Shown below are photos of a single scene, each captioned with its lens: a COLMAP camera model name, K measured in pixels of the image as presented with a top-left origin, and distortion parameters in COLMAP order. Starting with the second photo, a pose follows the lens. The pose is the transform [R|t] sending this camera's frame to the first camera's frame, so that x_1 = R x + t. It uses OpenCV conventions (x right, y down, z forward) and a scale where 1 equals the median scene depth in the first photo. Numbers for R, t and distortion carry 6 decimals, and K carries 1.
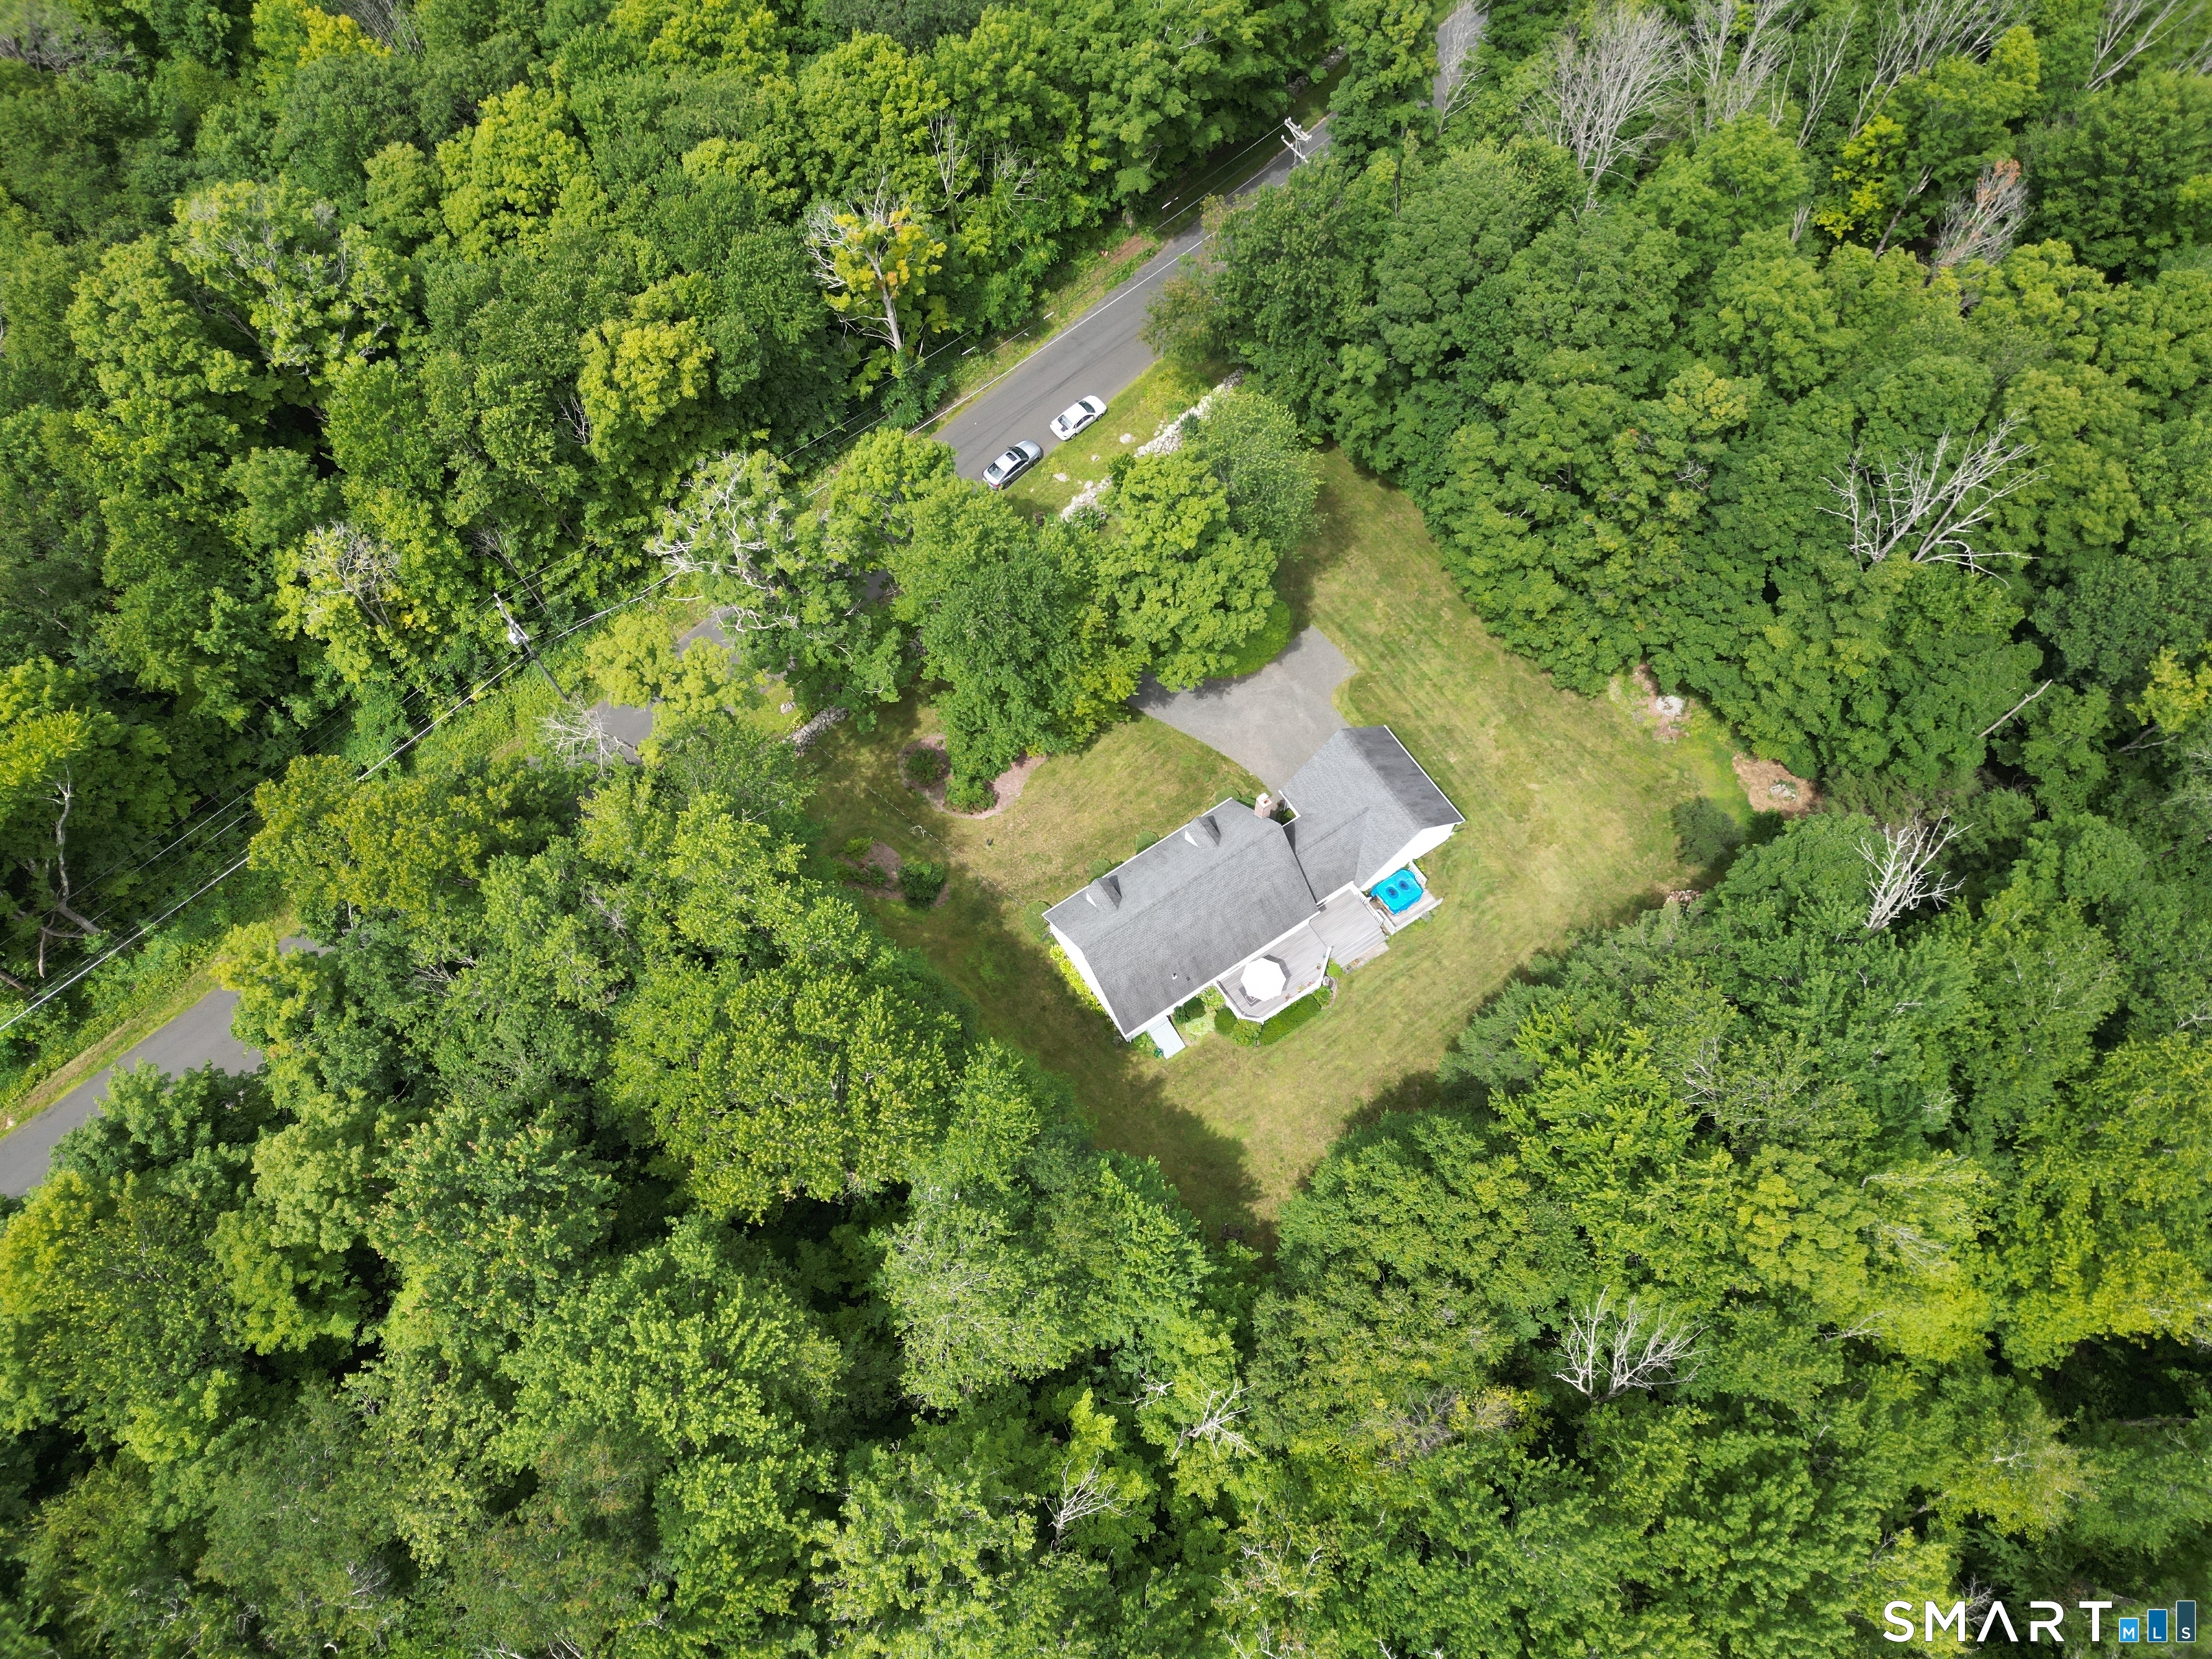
lens RADIAL K [[1550.9, 0, 1068.4], [0, 1550.9, 810.4], [0, 0, 1]] dist [0.033077, -0.025330]
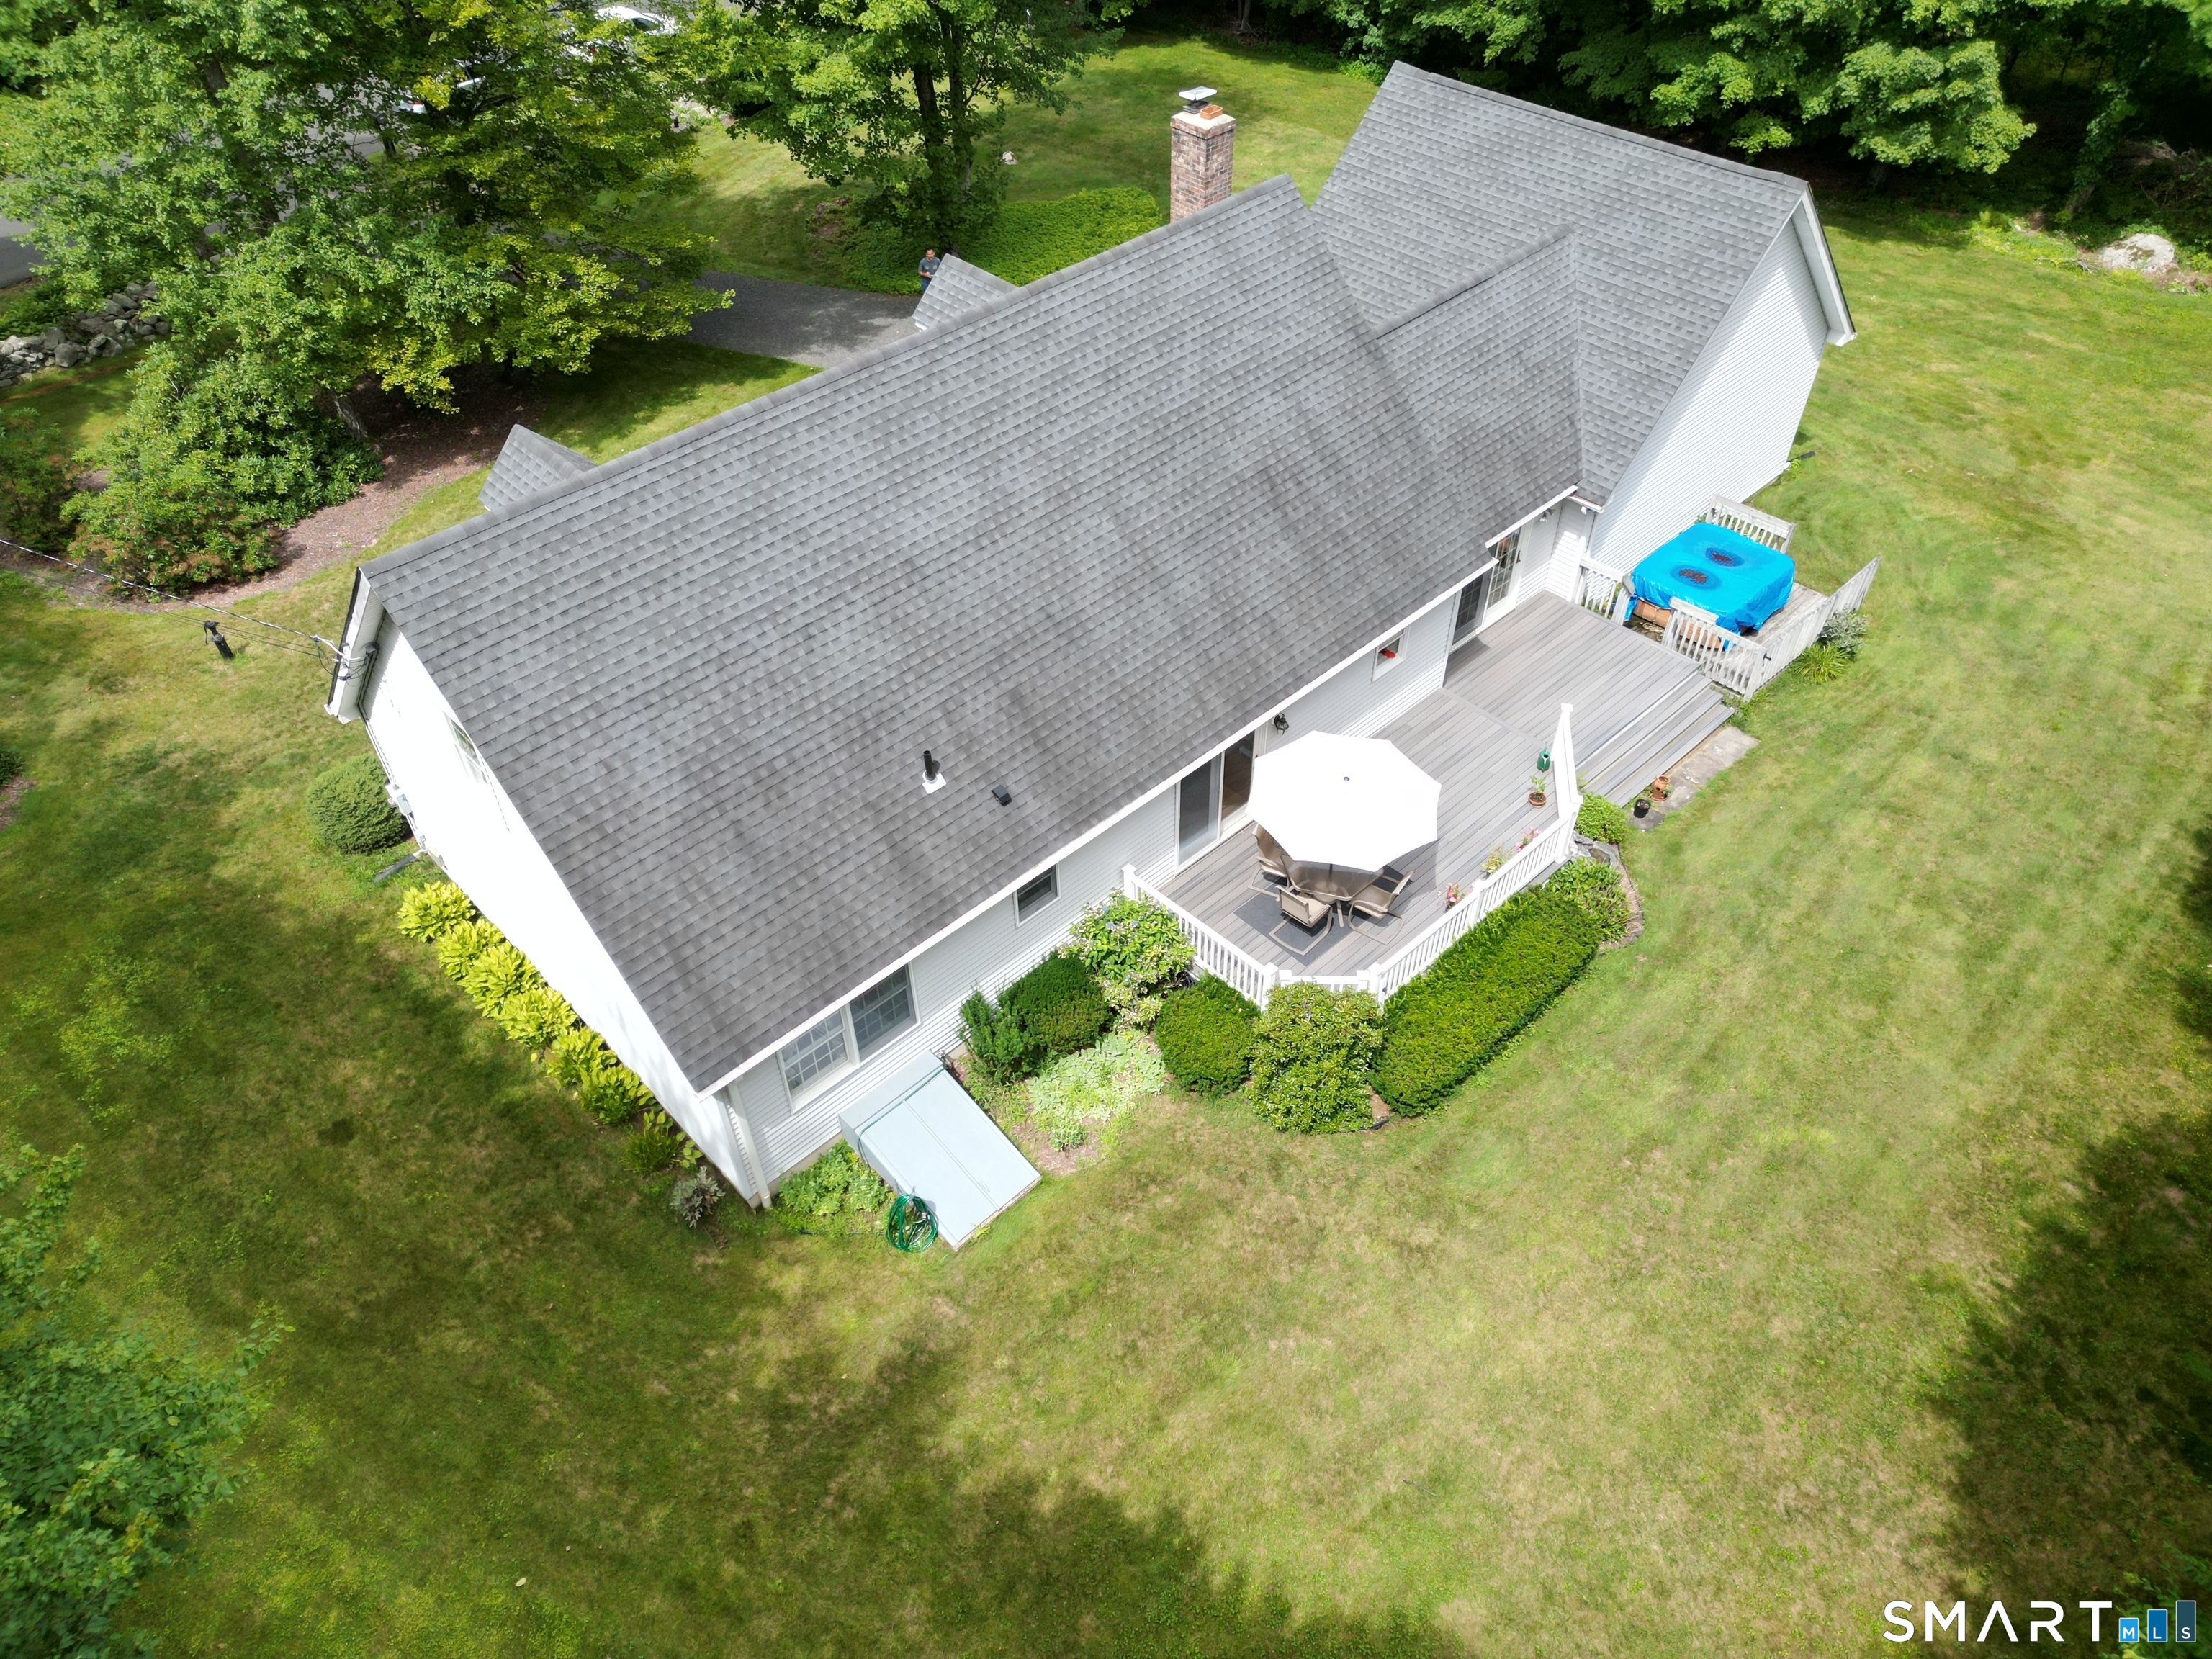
lens RADIAL K [[1550.9, 0, 1108.8], [0, 1550.9, 821.7], [0, 0, 1]] dist [0.033077, -0.025330]
pose [[0.981160, -0.106576, 0.161143, 0.054854], [0.160798, 0.912835, -0.375334, 0.181768], [-0.107095, 0.394174, 0.912775, 0.773437]]
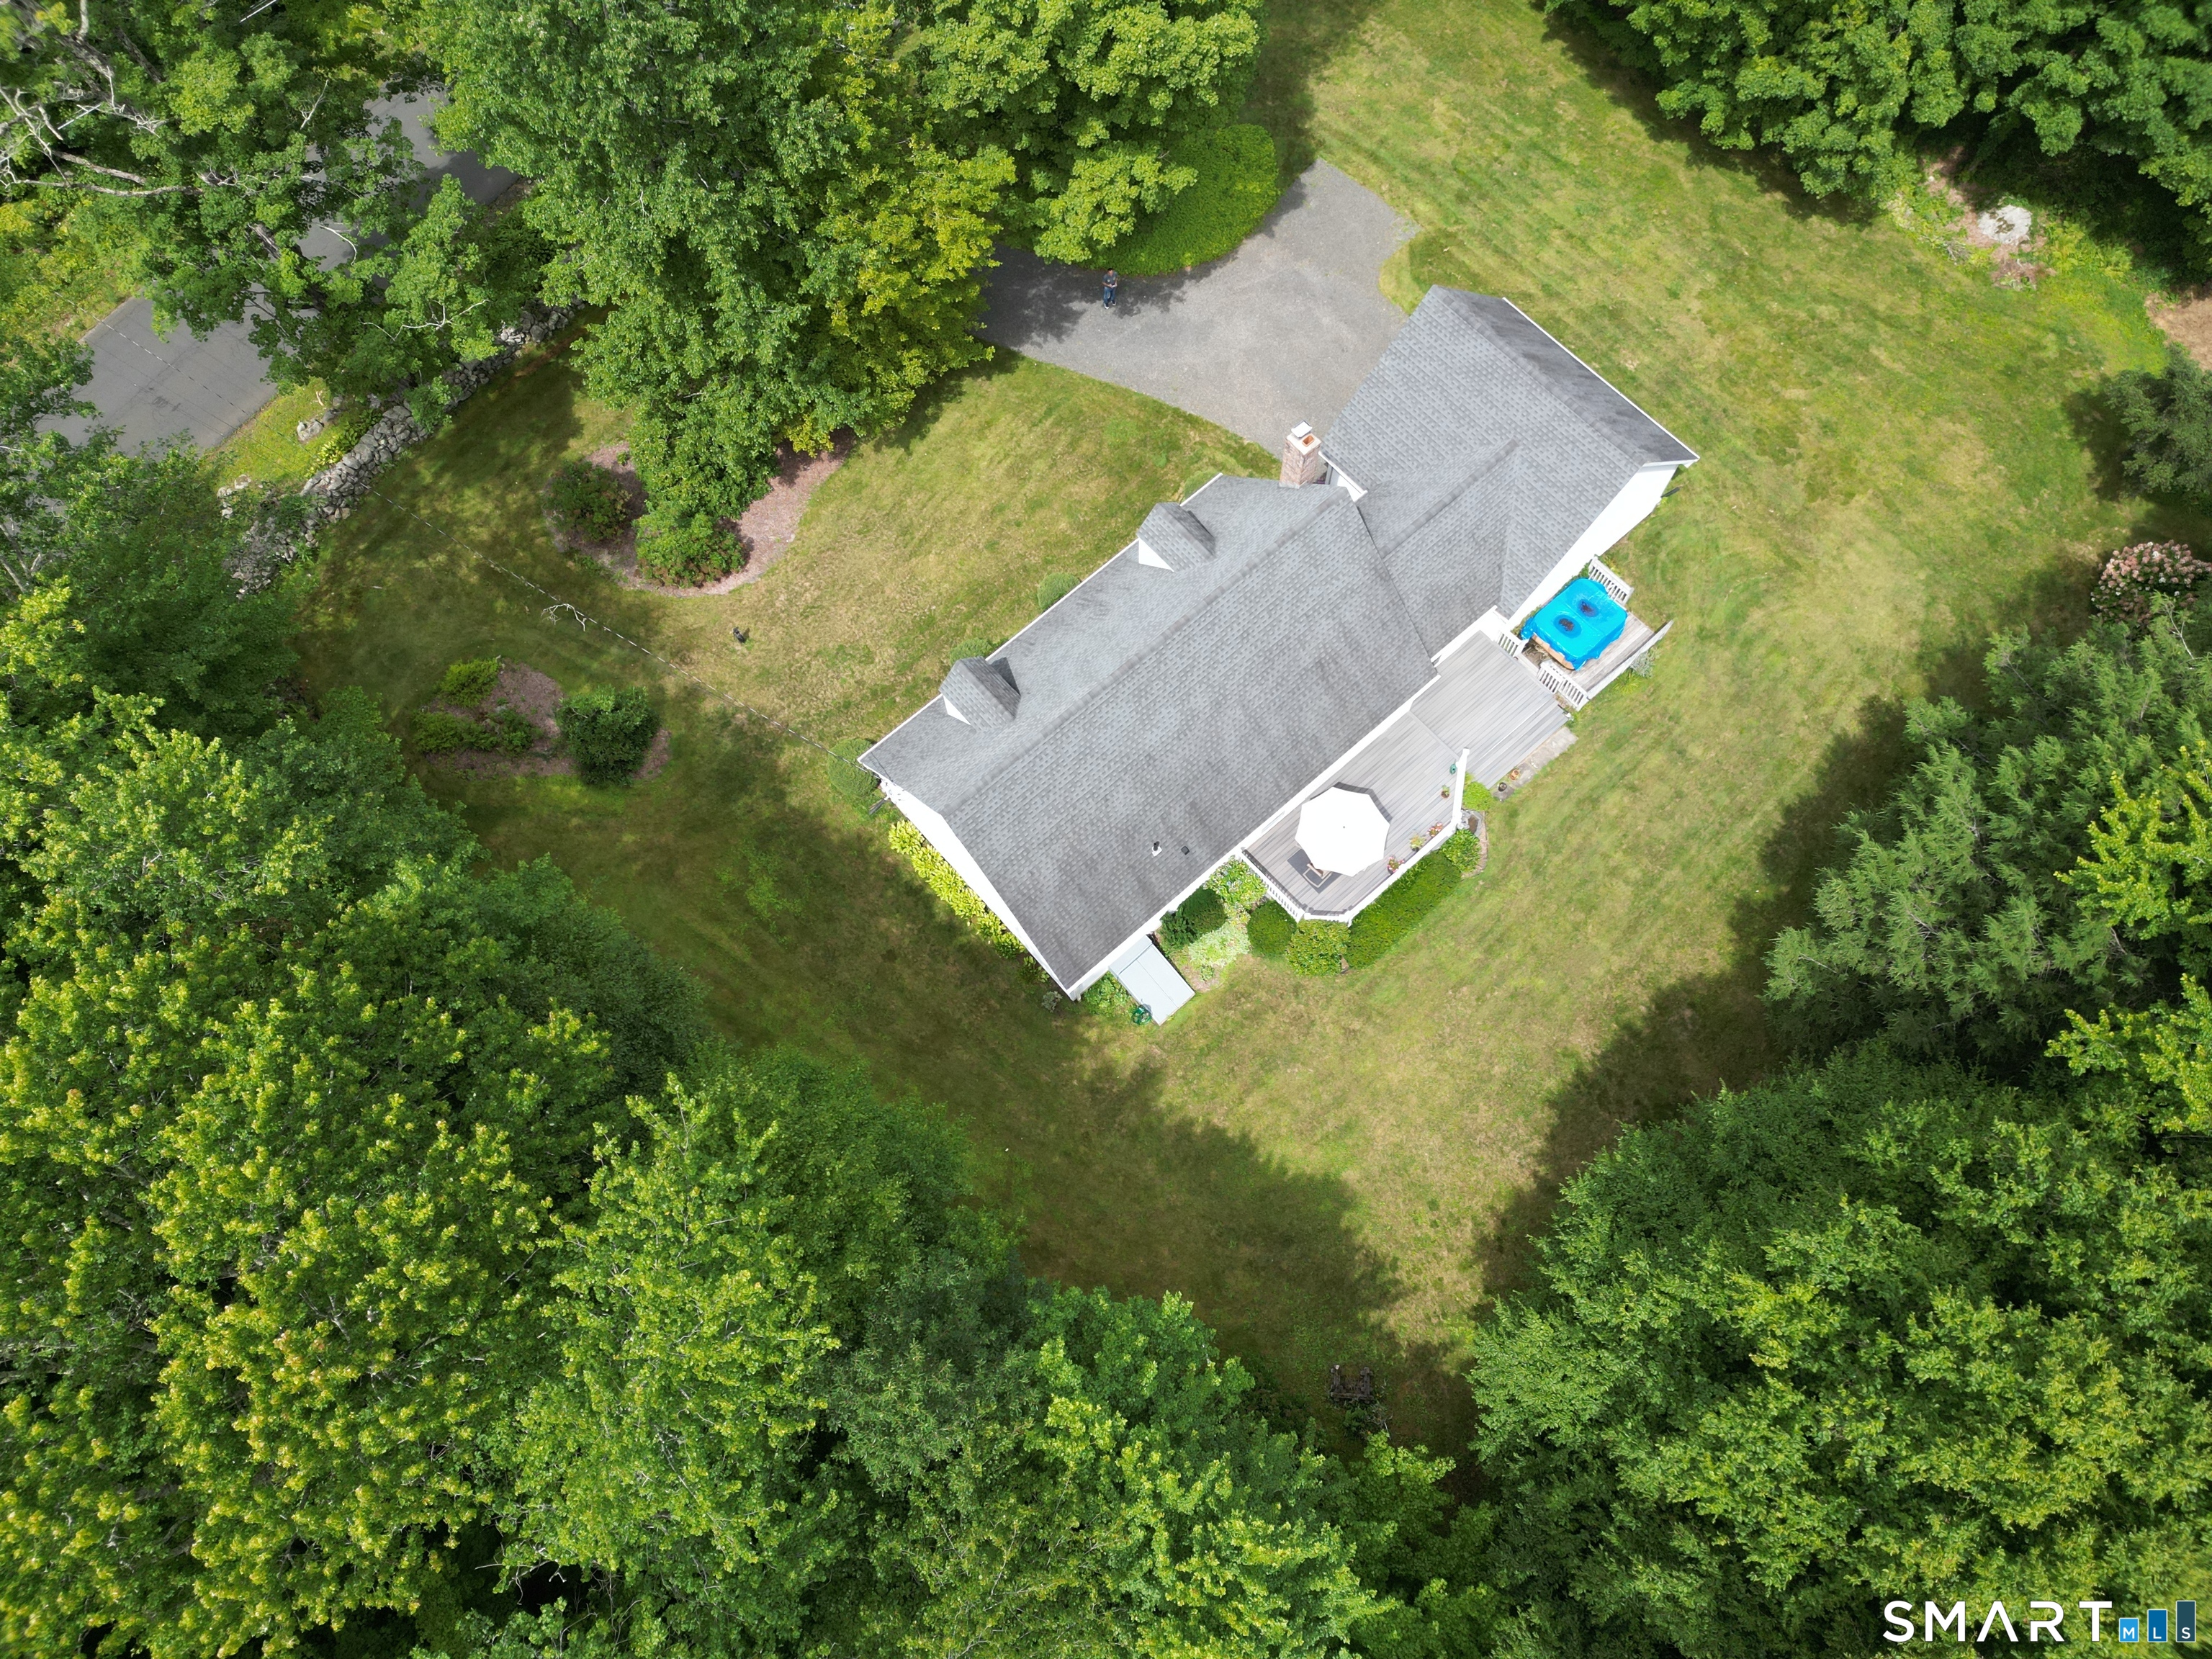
lens RADIAL K [[1550.9, 0, 1104.2], [0, 1550.9, 821.9], [0, 0, 1]] dist [0.033077, -0.025330]
pose [[0.988763, -0.131705, 0.070718, 0.020812], [0.127565, 0.990002, 0.060199, 0.066249], [-0.077939, -0.050501, 0.995678, 0.518973]]
